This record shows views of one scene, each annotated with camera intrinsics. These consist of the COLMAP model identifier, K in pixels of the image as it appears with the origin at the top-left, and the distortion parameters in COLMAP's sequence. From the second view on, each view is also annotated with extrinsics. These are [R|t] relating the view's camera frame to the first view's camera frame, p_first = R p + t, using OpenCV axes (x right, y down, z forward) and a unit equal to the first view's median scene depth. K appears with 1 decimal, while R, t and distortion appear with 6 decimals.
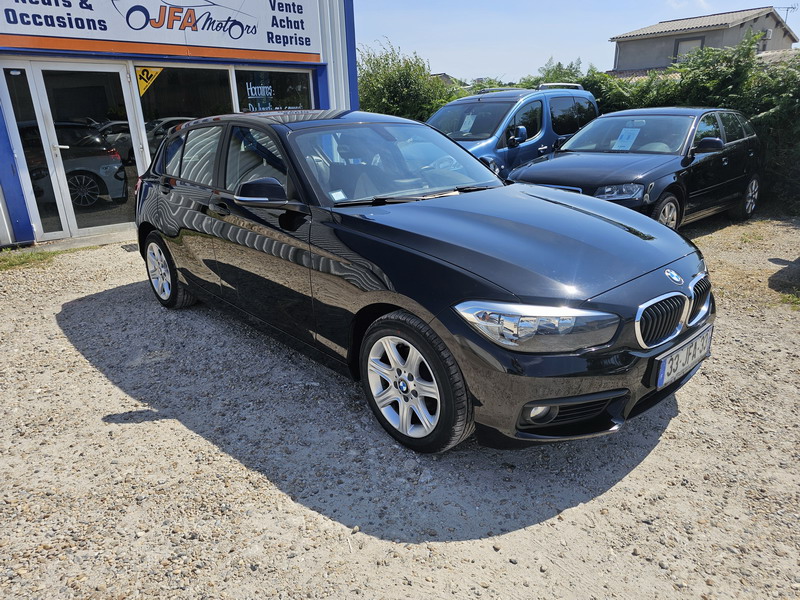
lens RADIAL K [[536.6, 0, 400.0], [0, 536.6, 300.0], [0, 0, 1]] dist [0.048577, -0.031414]
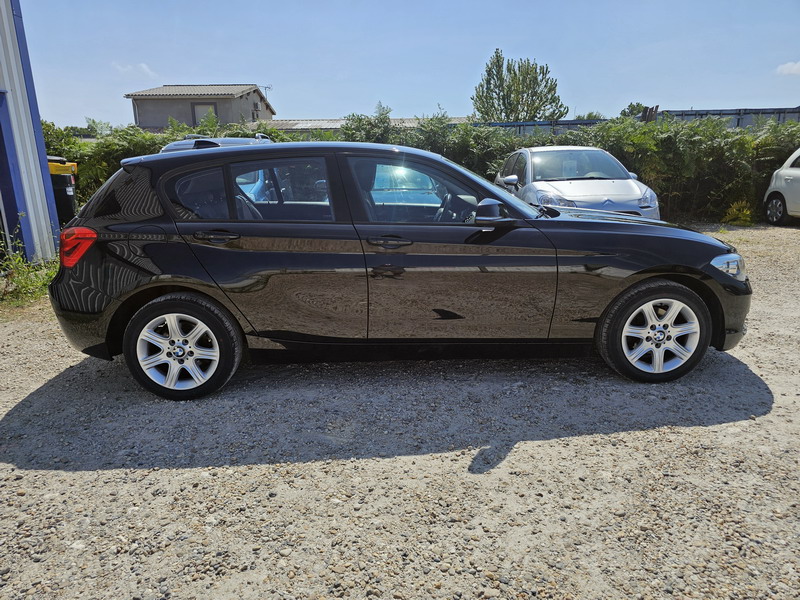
lens RADIAL K [[538.9, 0, 400.5], [0, 538.9, 289.6], [0, 0, 1]] dist [0.041093, -0.030300]
pose [[0.657867, -0.161458, 0.735623, -0.476701], [0.243841, 0.969801, -0.005211, -0.035470], [-0.712567, 0.182803, 0.677371, 0.173708]]
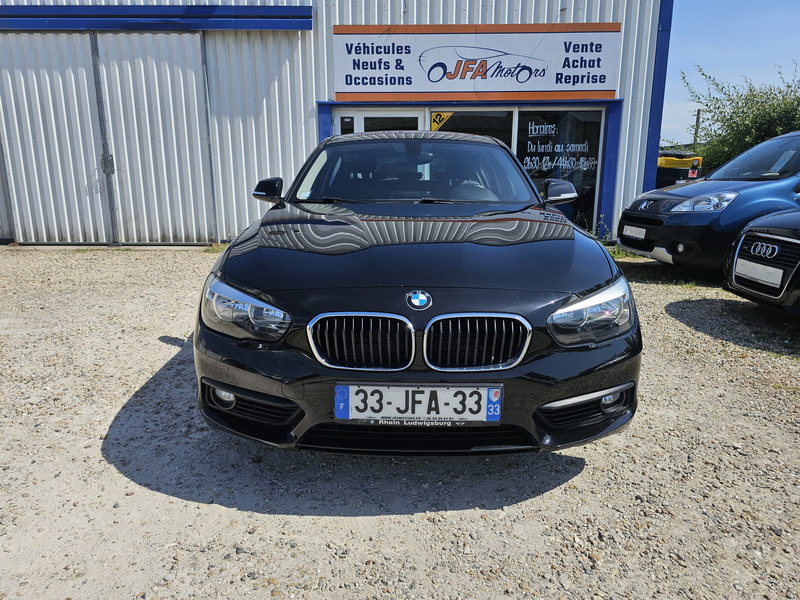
lens RADIAL K [[538.9, 0, 400.5], [0, 538.9, 289.6], [0, 0, 1]] dist [0.041093, -0.030300]
pose [[0.725111, 0.171350, -0.666973, 0.327614], [-0.241954, 0.970190, -0.013796, -0.013093], [0.644727, 0.171381, 0.744954, 0.127267]]
